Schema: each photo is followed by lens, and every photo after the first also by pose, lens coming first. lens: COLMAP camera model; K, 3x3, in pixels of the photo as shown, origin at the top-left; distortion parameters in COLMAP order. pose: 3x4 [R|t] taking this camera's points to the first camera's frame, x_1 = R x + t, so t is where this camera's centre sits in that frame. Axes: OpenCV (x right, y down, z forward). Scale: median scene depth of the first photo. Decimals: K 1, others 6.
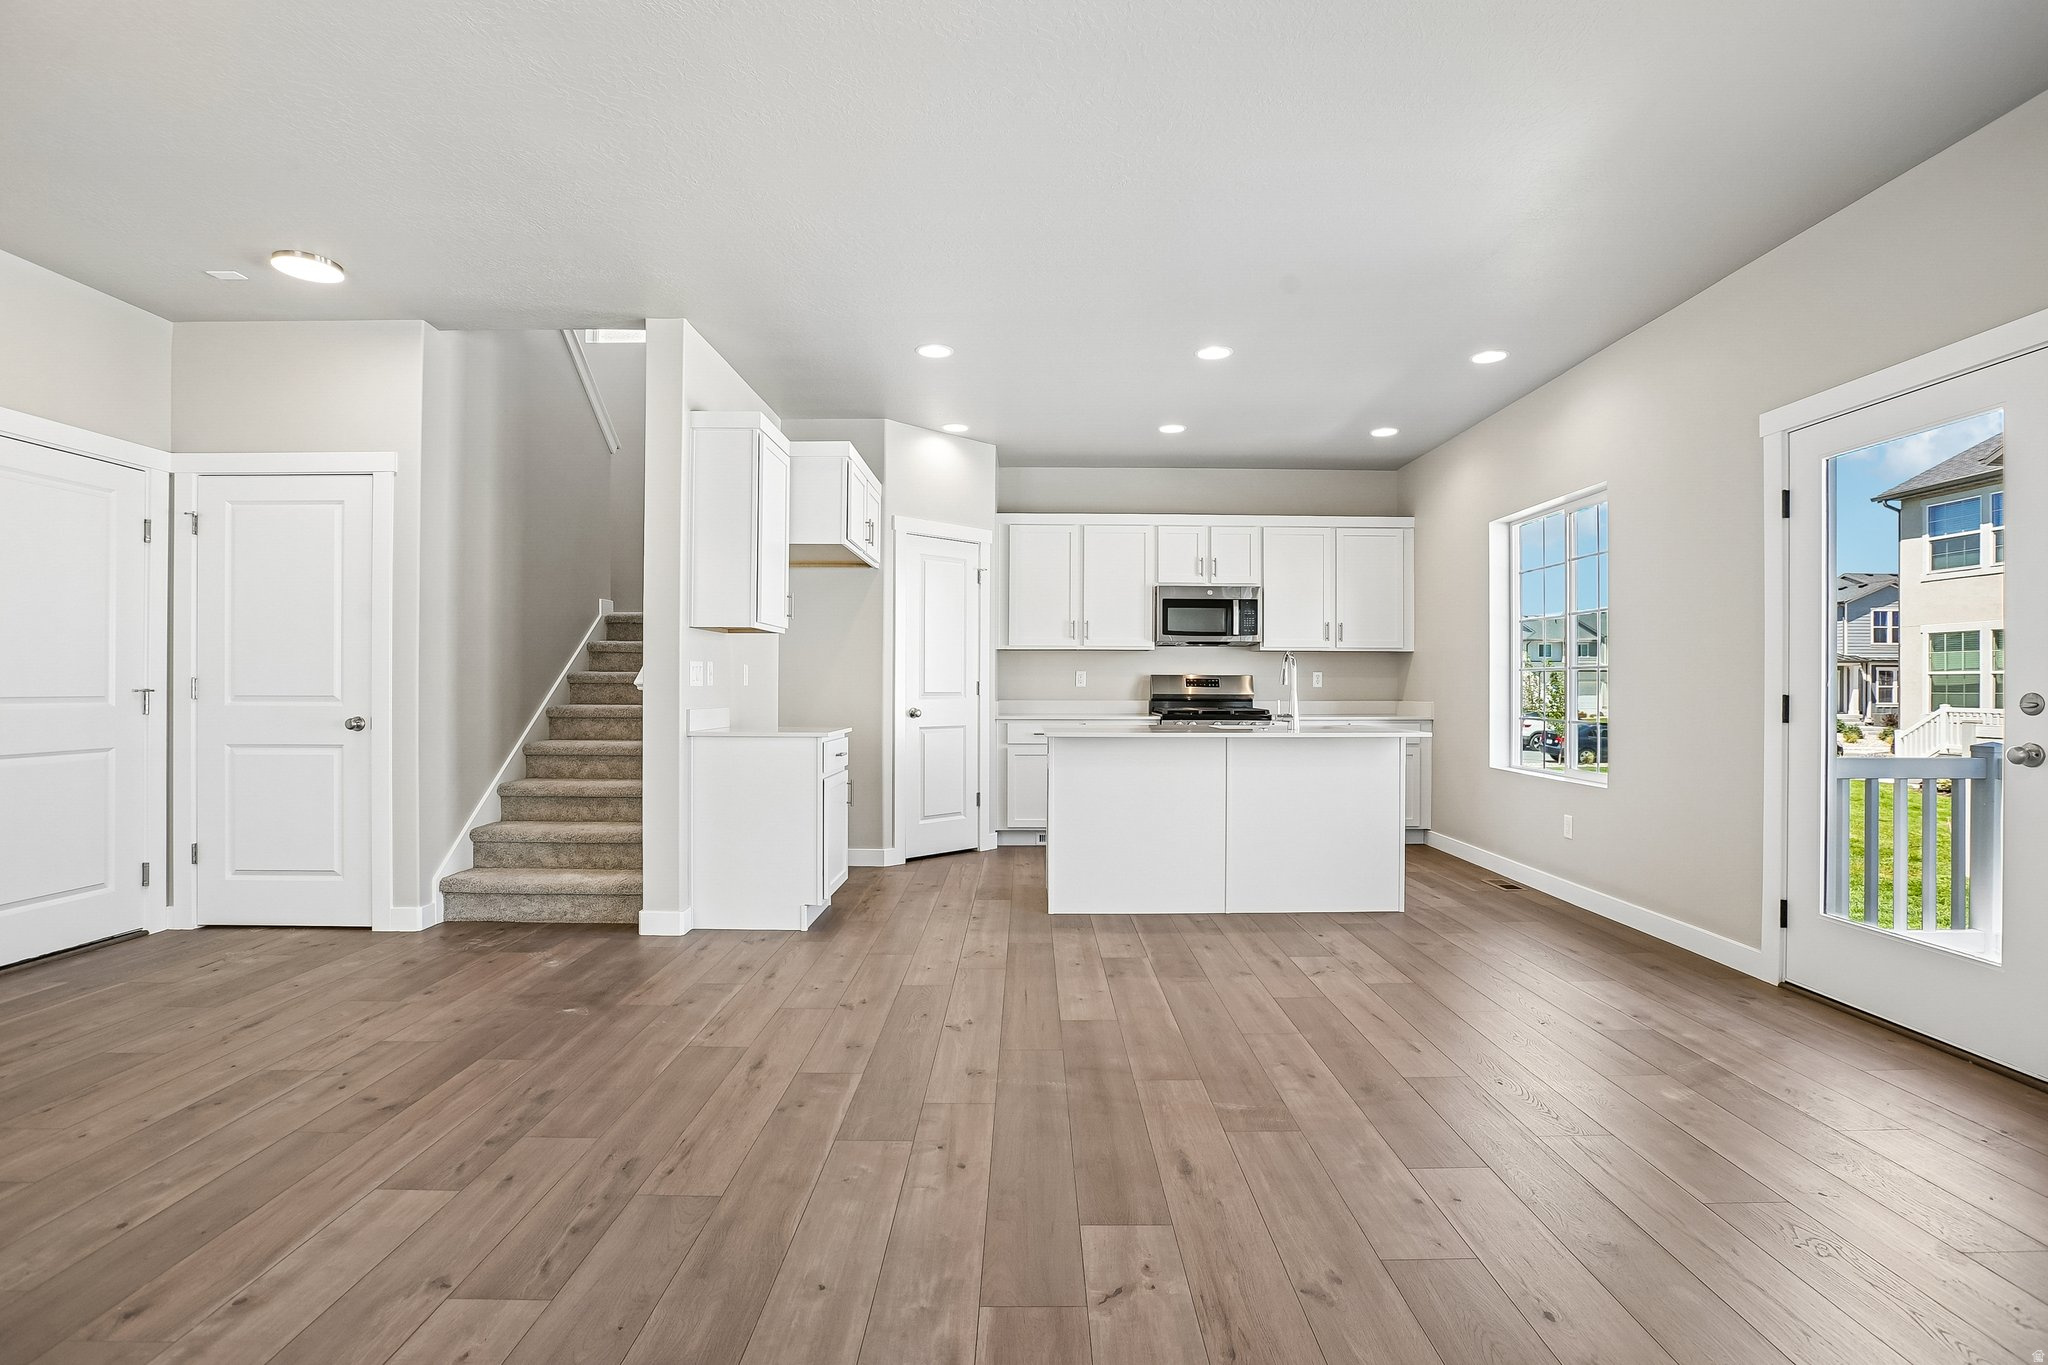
lens RADIAL K [[950.7, 0, 1027.4], [0, 950.7, 689.7], [0, 0, 1]] dist [-0.061251, 0.024924]
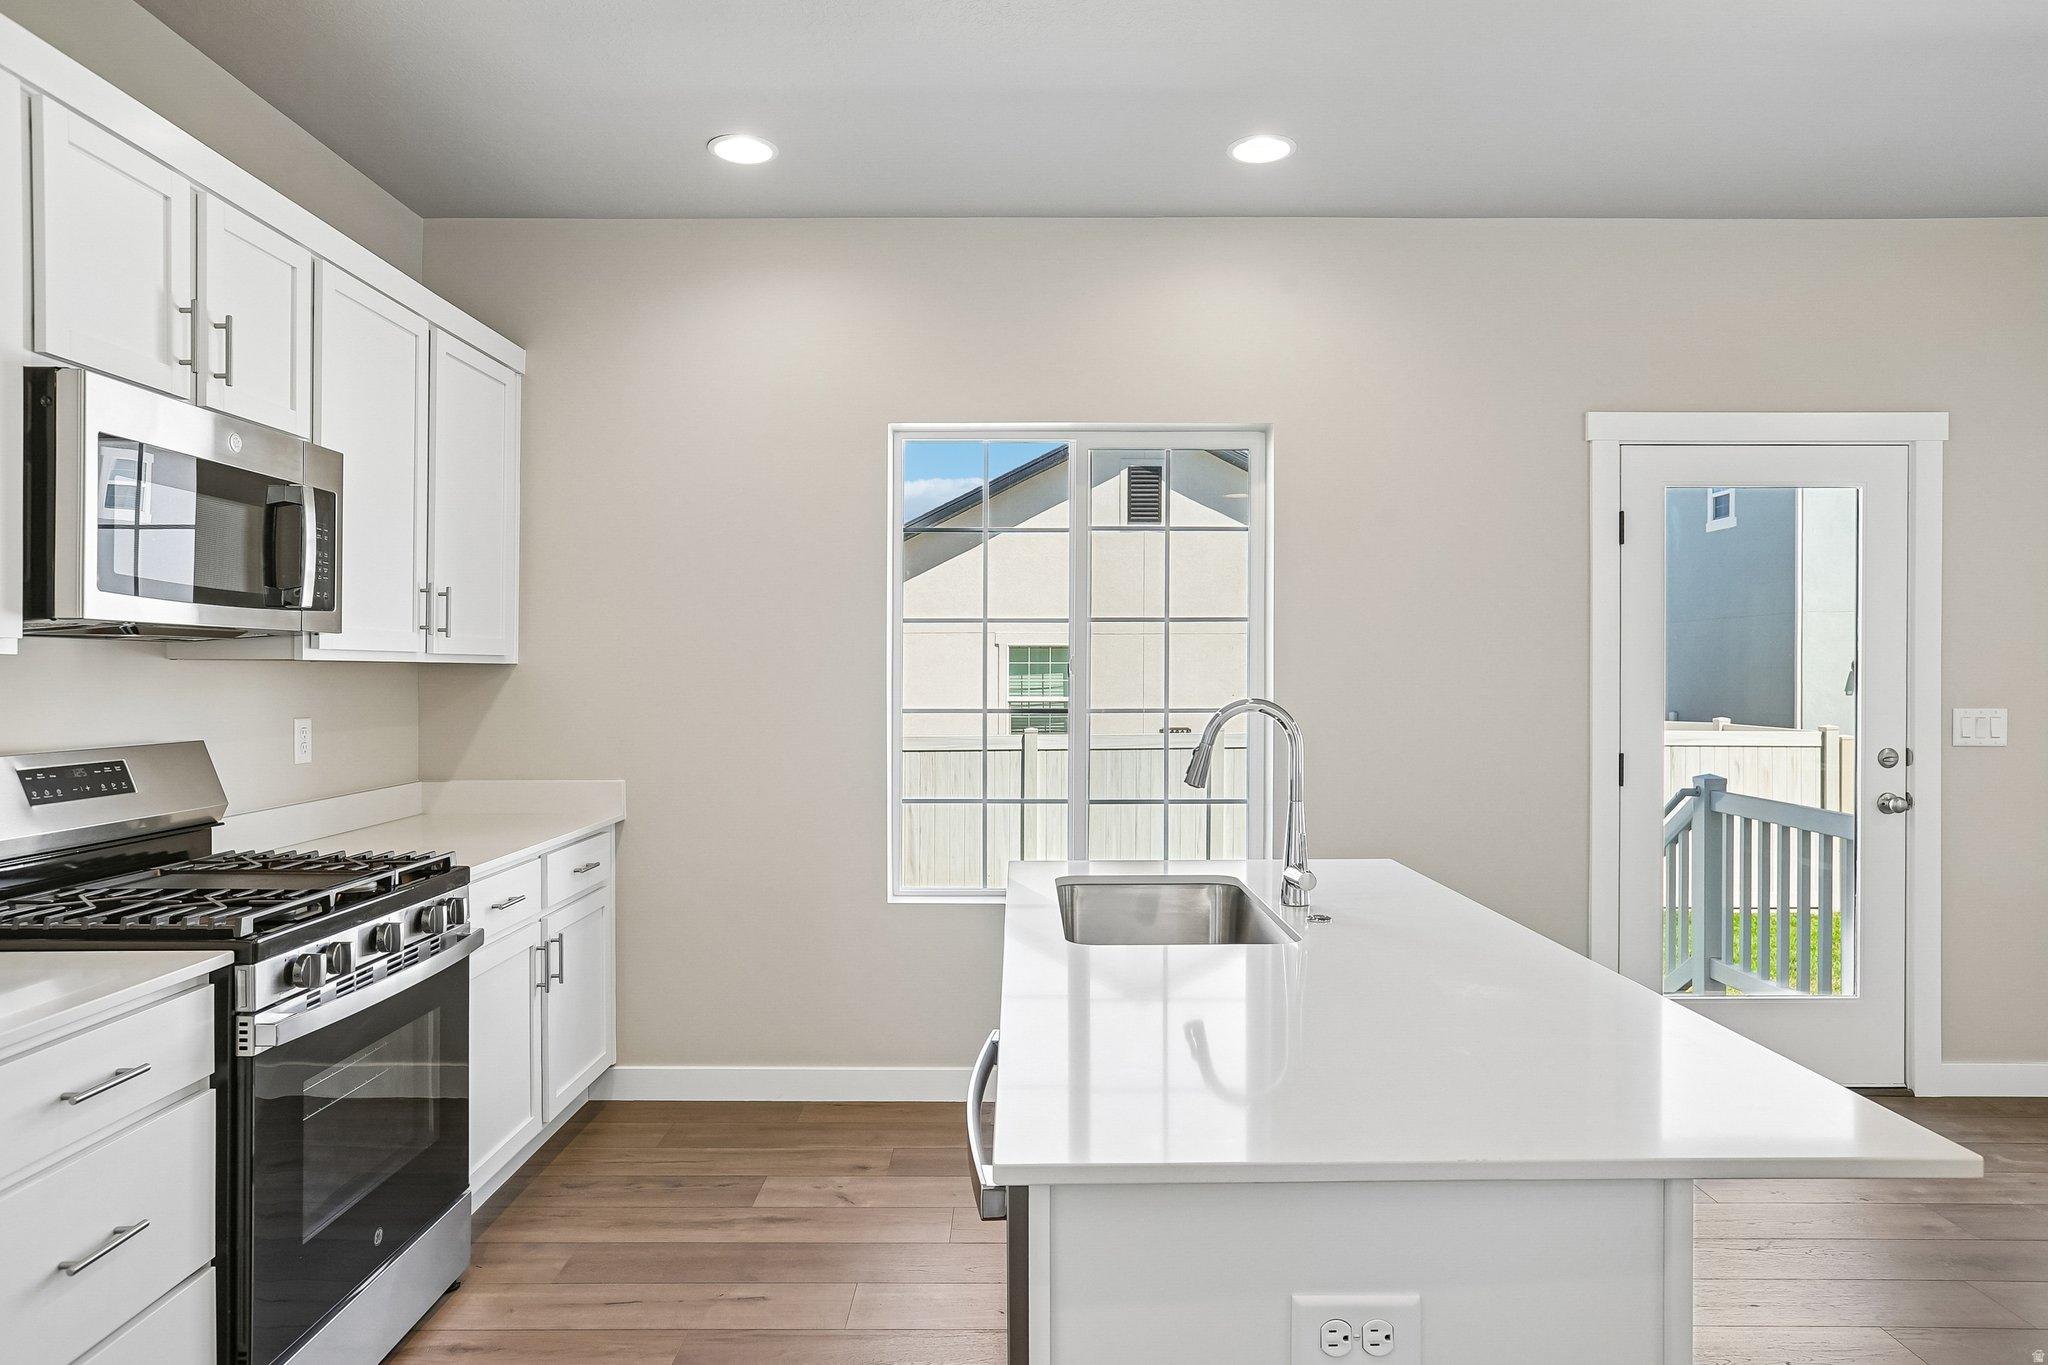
lens RADIAL K [[1242.7, 0, 1039.1], [0, 1242.7, 679.2], [0, 0, 1]] dist [-0.003920, 0.000153]
pose [[-0.008938, -0.009901, 0.999911, -0.220399], [0.004659, 0.999940, 0.009943, -0.053780], [-0.999949, 0.004748, -0.008891, 1.083426]]
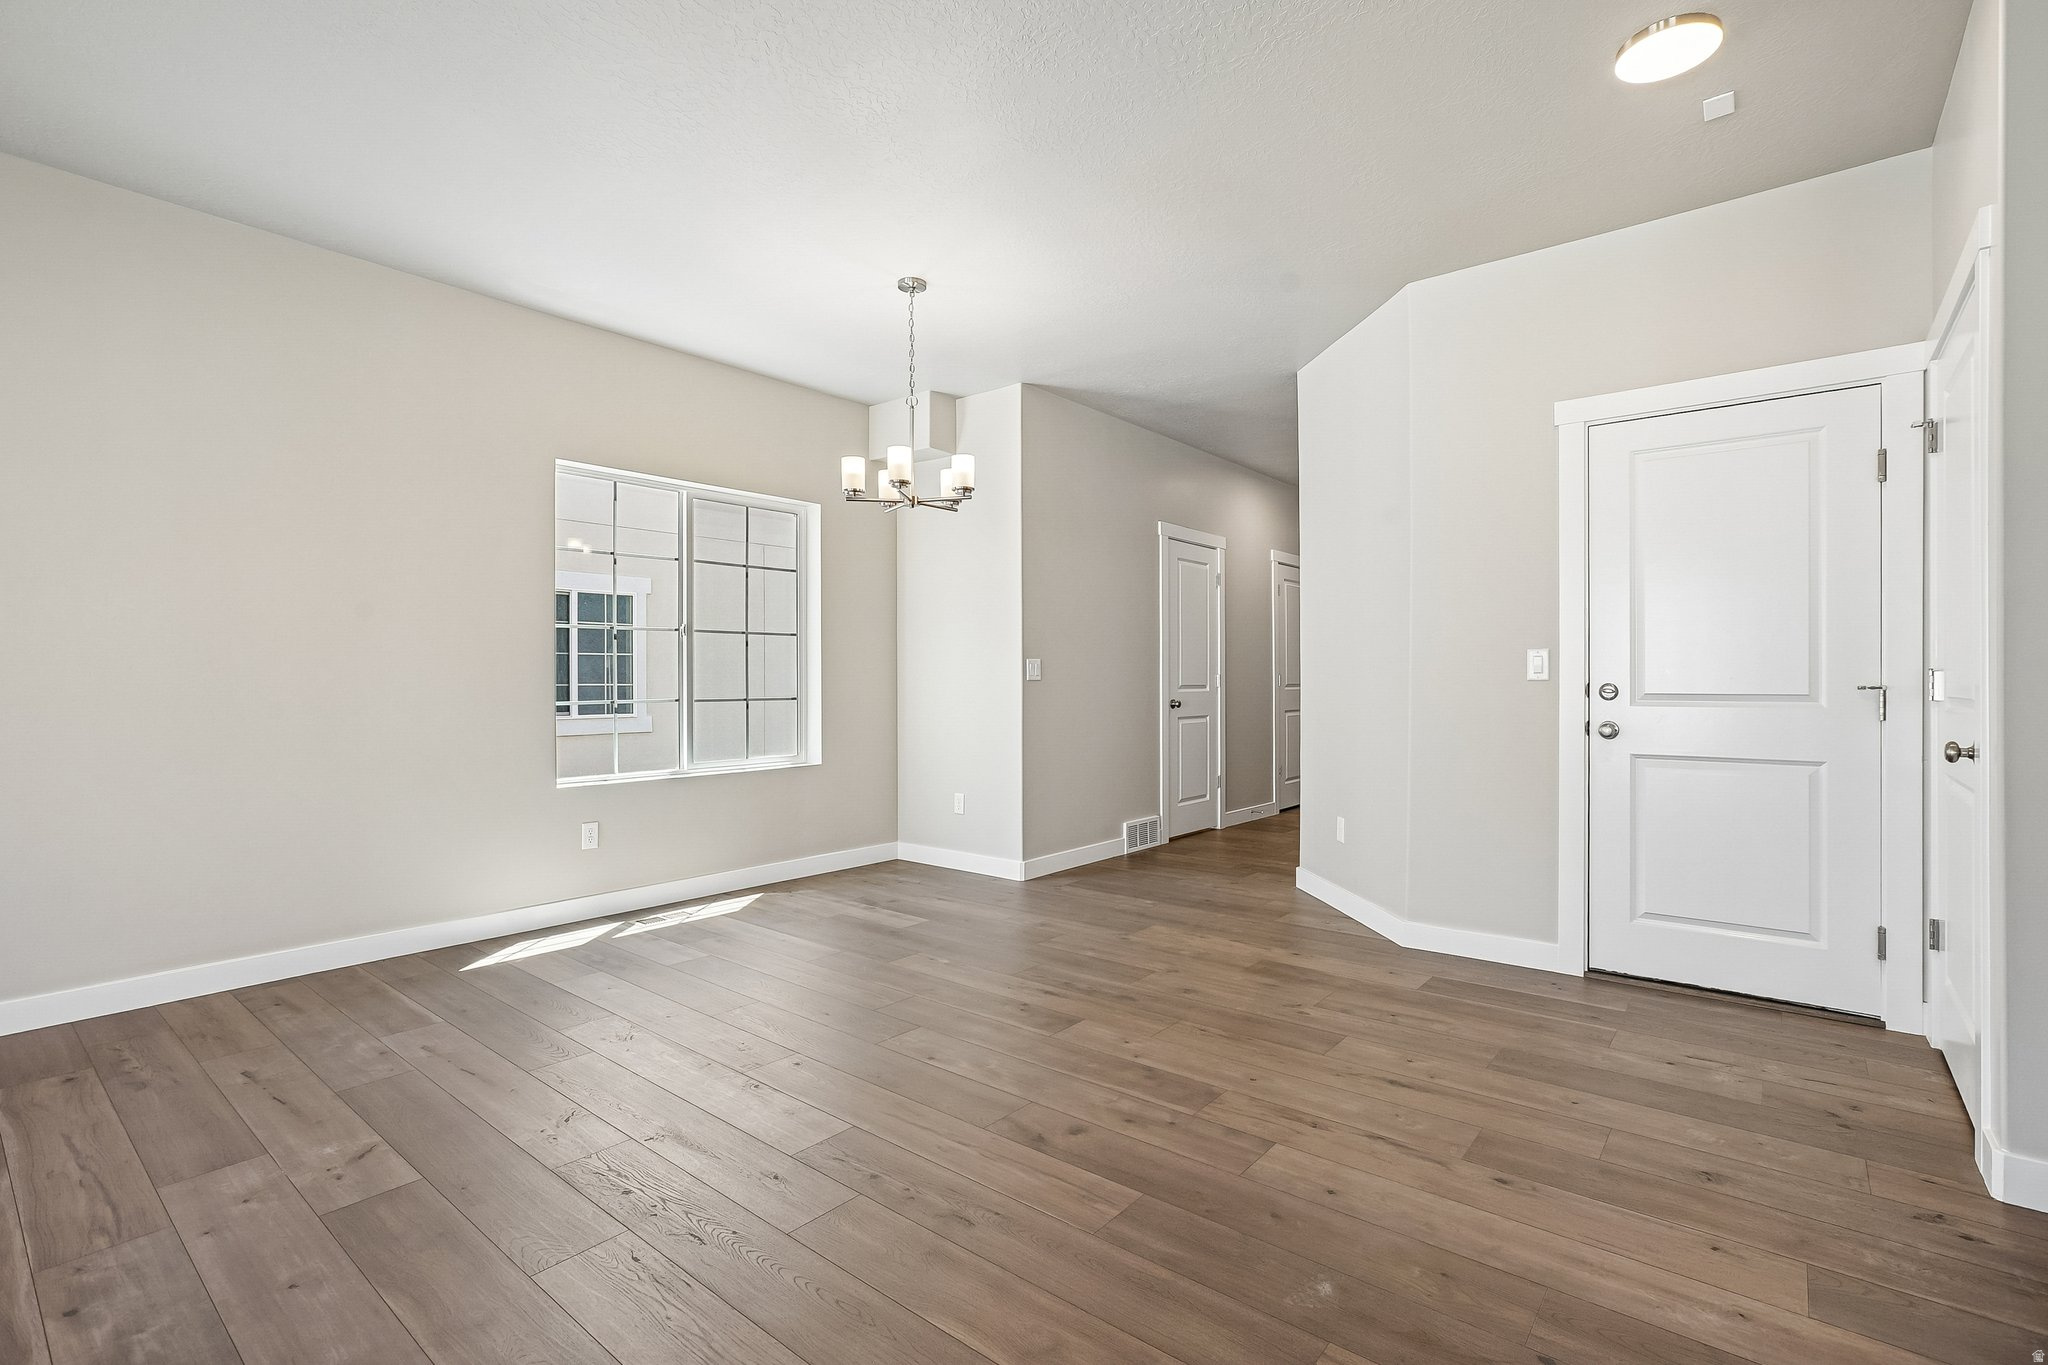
lens RADIAL K [[938.7, 0, 1032.6], [0, 938.7, 681.7], [0, 0, 1]] dist [-0.036311, 0.020266]
pose [[-0.633049, -0.001869, -0.774110, 0.016767], [-0.002888, 0.999996, -0.000053, -0.001601], [0.774107, 0.002203, -0.633051, 0.794815]]
